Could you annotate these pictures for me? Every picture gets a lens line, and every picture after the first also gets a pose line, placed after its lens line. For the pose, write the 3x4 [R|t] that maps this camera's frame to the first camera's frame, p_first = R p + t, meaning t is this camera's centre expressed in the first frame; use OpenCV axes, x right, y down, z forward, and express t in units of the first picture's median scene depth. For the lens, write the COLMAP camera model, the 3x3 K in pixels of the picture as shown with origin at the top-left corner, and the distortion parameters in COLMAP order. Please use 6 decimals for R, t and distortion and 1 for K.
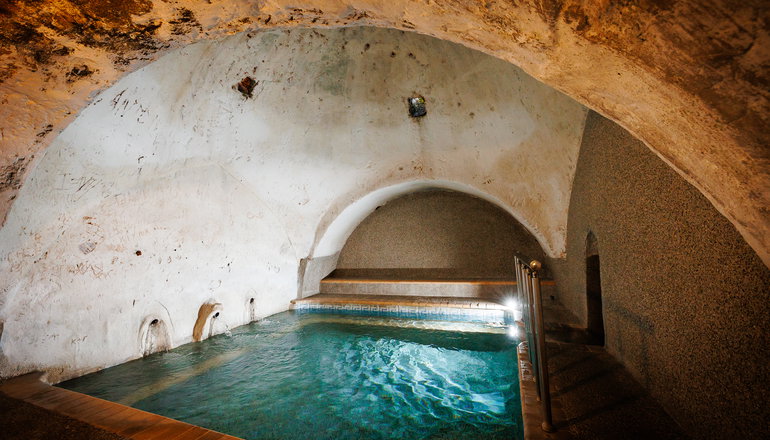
lens RADIAL K [[321.2, 0, 380.2], [0, 321.2, 218.3], [0, 0, 1]] dist [0.000984, -0.000221]
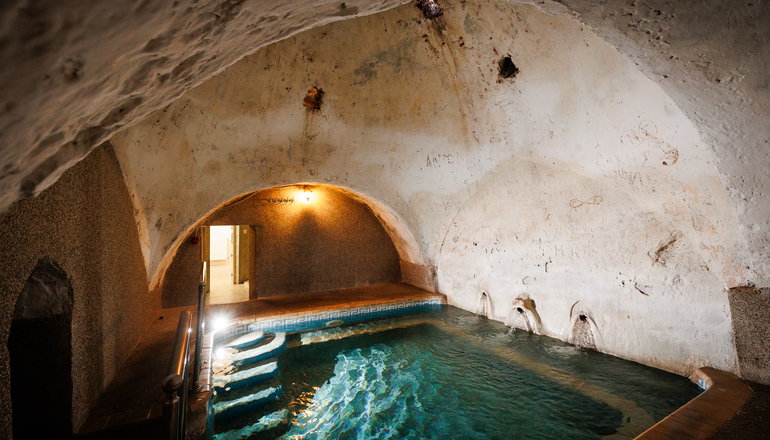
lens RADIAL K [[318.5, 0, 386.9], [0, 318.5, 218.8], [0, 0, 1]] dist [-0.000685, -0.000123]
pose [[-0.649917, 0.021757, -0.759694, 0.479198], [0.101617, 0.993103, -0.058492, 0.027315], [0.753181, -0.115213, -0.647645, 1.240743]]
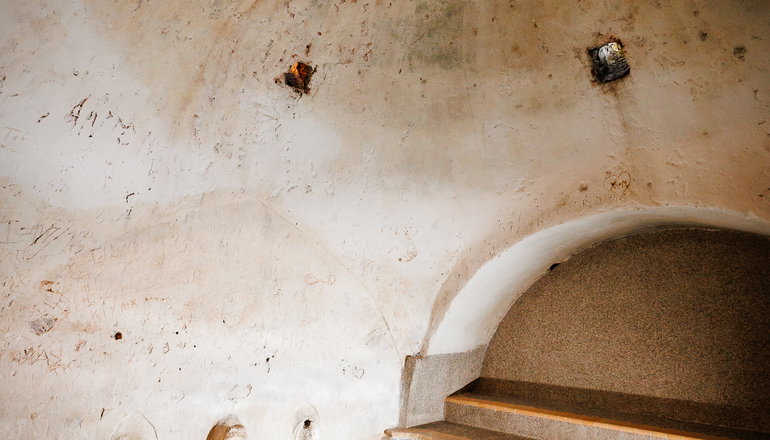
lens RADIAL K [[483.0, 0, 382.2], [0, 483.0, 223.8], [0, 0, 1]] dist [0.001484, -0.000032]
pose [[0.892983, -0.039834, -0.448323, 0.147948], [-0.013217, 0.993326, -0.114584, -0.011515], [0.449895, 0.108247, 0.886497, 0.246578]]
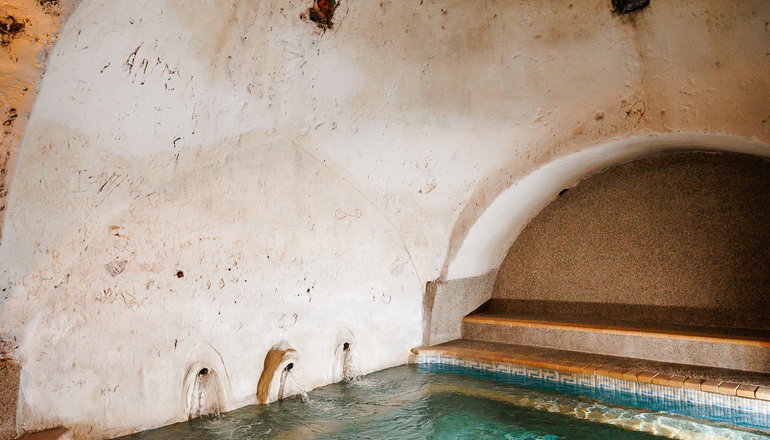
lens RADIAL K [[509.3, 0, 385.6], [0, 509.3, 225.2], [0, 0, 1]] dist [-0.000585, 0.001167]
pose [[0.918819, -0.015785, -0.394364, 0.084851], [0.029329, 0.999168, 0.028339, -0.014170], [0.393588, -0.037605, 0.918517, 0.108855]]
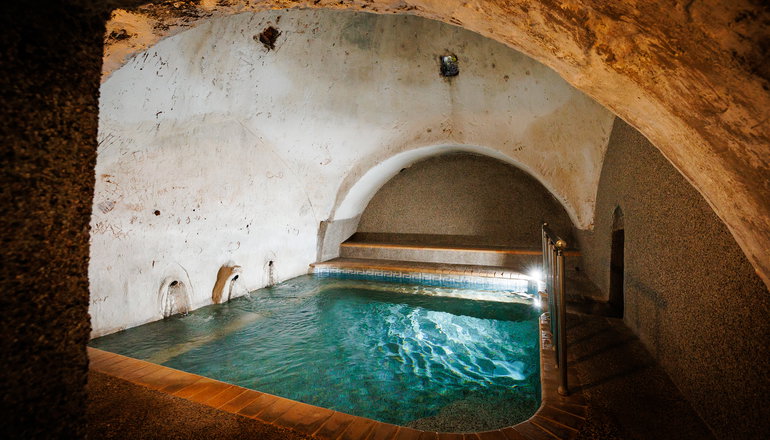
lens RADIAL K [[346.8, 0, 410.2], [0, 346.8, 197.0], [0, 0, 1]] dist [0.000846, -0.000124]
pose [[0.998967, 0.034157, 0.029977, -0.019439], [-0.035888, 0.997598, 0.059245, -0.020929], [-0.027881, -0.060260, 0.997793, -0.042914]]
